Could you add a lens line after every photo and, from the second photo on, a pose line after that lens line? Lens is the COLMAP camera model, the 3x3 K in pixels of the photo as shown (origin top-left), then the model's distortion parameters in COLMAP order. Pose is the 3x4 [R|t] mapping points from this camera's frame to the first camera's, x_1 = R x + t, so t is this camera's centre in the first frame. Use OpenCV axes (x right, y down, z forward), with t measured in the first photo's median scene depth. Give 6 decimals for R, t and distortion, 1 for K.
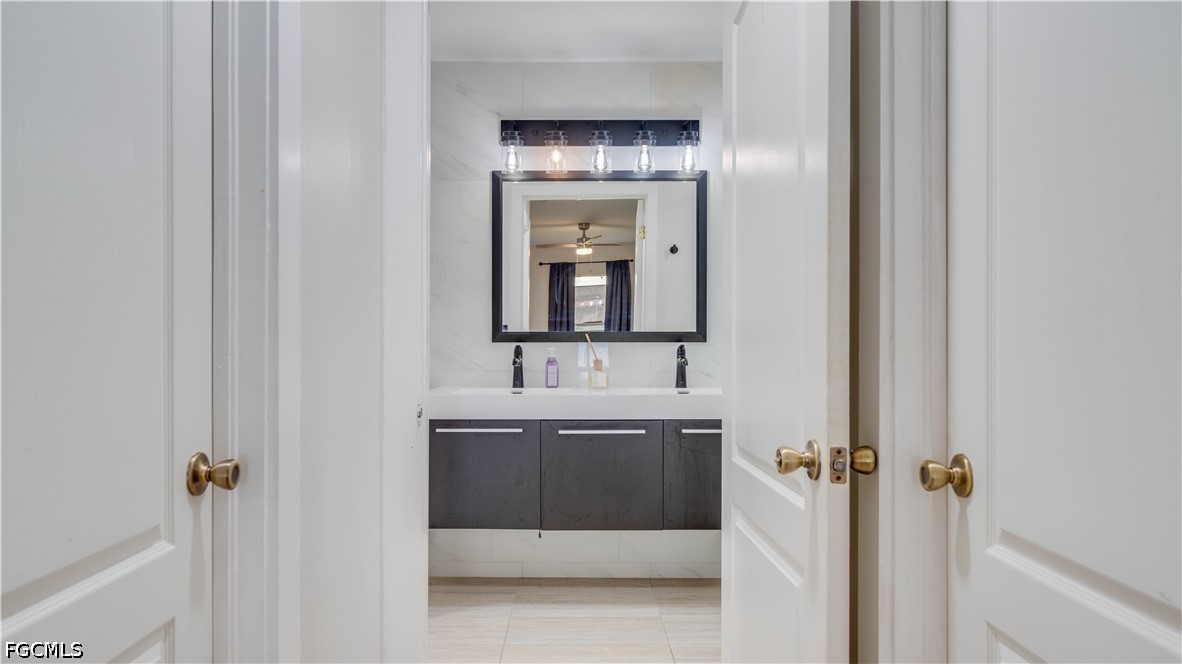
lens RADIAL K [[843.6, 0, 586.0], [0, 843.6, 331.8], [0, 0, 1]] dist [0.004547, 0.004298]
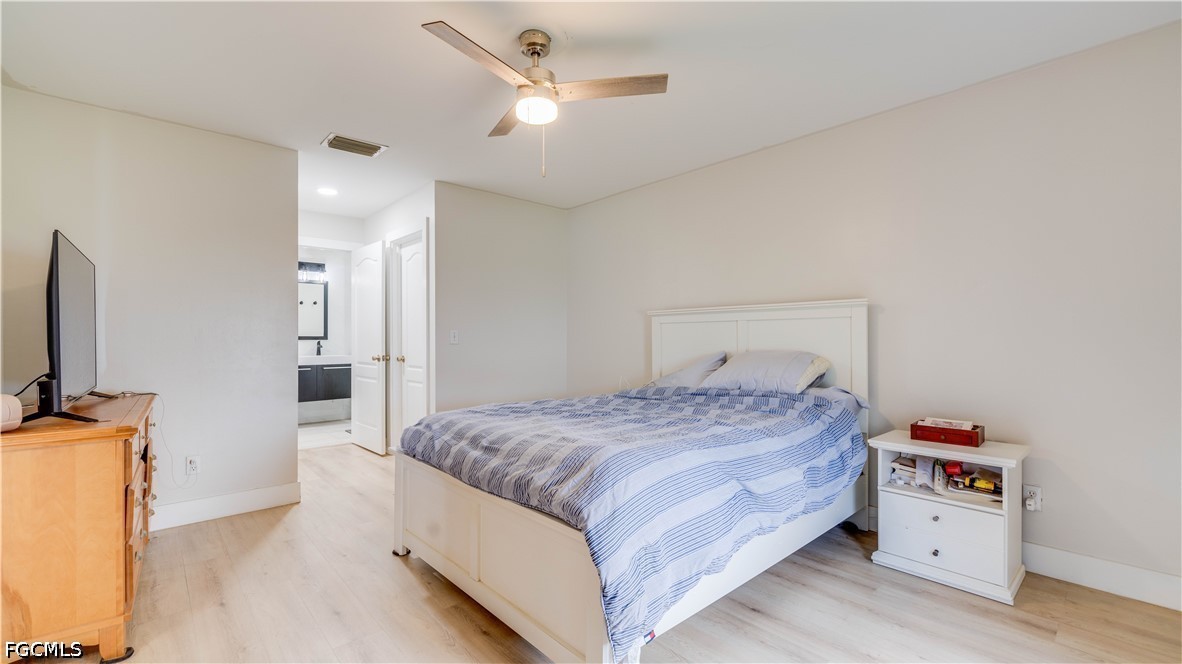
lens RADIAL K [[486.3, 0, 589.1], [0, 486.3, 335.9], [0, 0, 1]] dist [-0.002131, 0.000567]
pose [[0.742239, -0.006004, 0.670108, -0.319861], [0.004782, 0.999982, 0.003663, -0.002844], [-0.670118, 0.000485, 0.742254, -0.874637]]
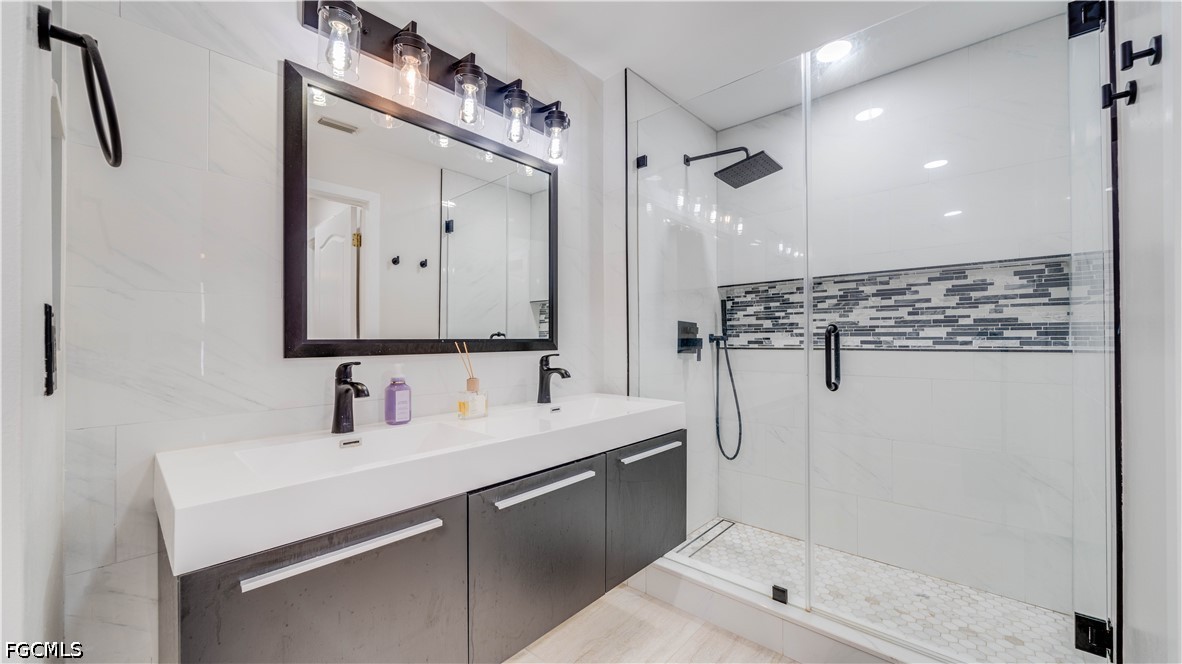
lens RADIAL K [[452.1, 0, 603.3], [0, 452.1, 335.6], [0, 0, 1]] dist [-0.003305, -0.001066]
pose [[0.676570, 0.003520, 0.736370, -0.193333], [0.004641, 0.999948, -0.009044, 0.000862], [-0.736363, 0.009536, 0.676519, 0.642269]]
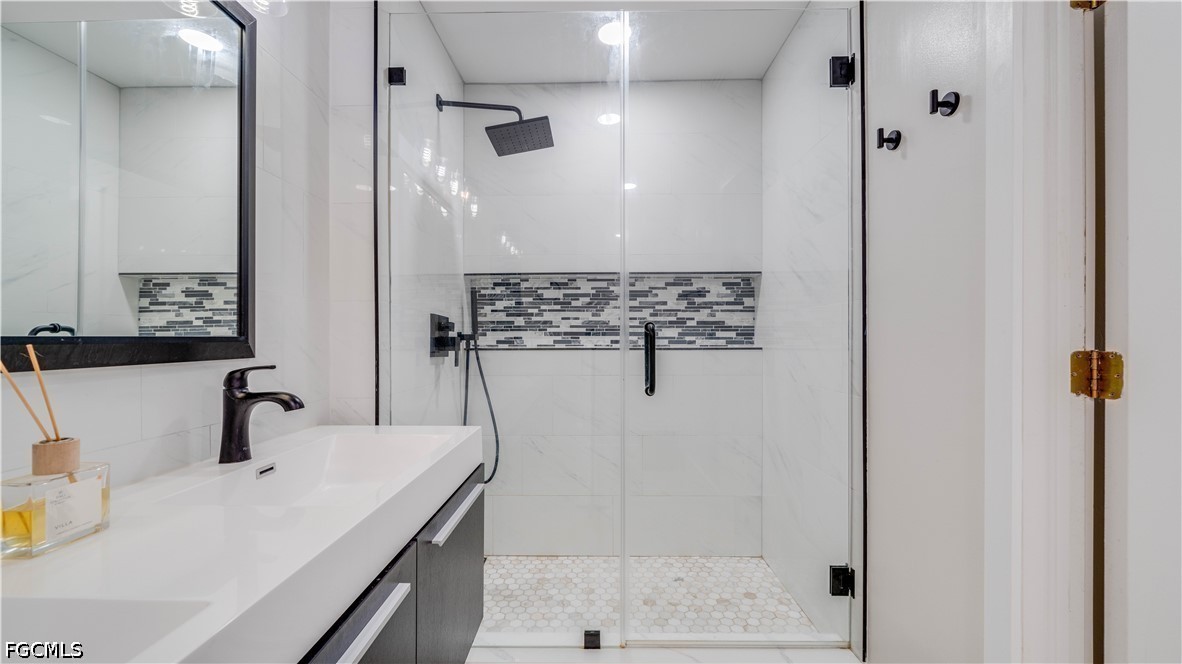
lens RADIAL K [[452.1, 0, 586.0], [0, 452.1, 338.2], [0, 0, 1]] dist [-0.003305, -0.001066]
pose [[0.035783, -0.000595, 0.999359, -0.122933], [0.002111, 0.999998, 0.000519, 0.000776], [-0.999357, 0.002091, 0.035784, 0.810770]]
